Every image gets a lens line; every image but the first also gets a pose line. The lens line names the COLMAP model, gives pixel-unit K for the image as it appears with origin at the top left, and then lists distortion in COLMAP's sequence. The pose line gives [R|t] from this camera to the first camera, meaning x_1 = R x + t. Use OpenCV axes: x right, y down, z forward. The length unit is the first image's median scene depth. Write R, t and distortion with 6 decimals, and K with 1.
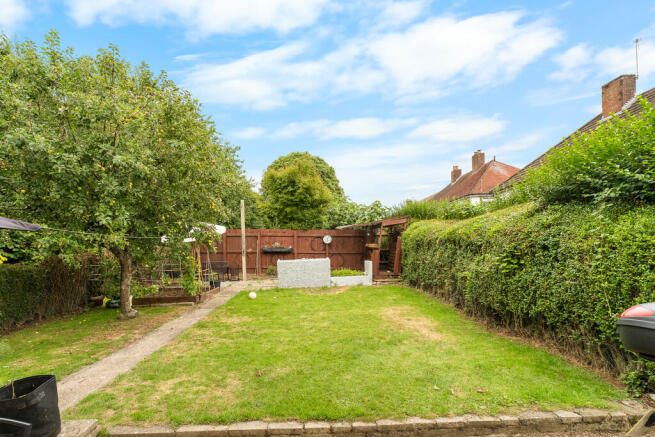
lens RADIAL K [[315.8, 0, 309.4], [0, 315.8, 250.1], [0, 0, 1]] dist [-0.001323, 0.000086]
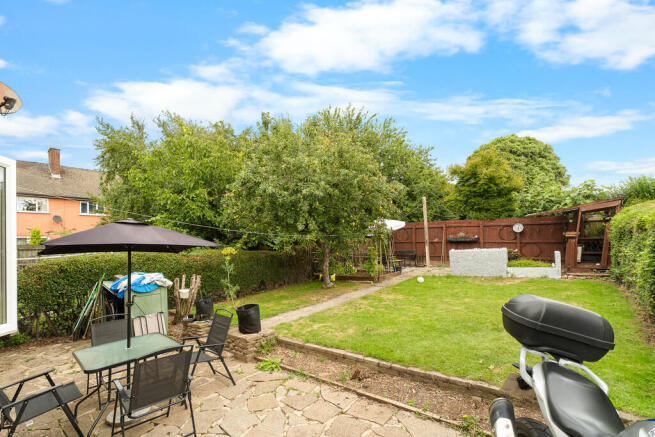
lens RADIAL K [[292.7, 0, 326.1], [0, 292.7, 228.6], [0, 0, 1]] dist [-0.001331, -0.000092]
pose [[0.789672, -0.034075, -0.612583, 0.171831], [0.014726, 0.999222, -0.036599, -0.010352], [0.613353, 0.019880, 0.789559, -0.067722]]
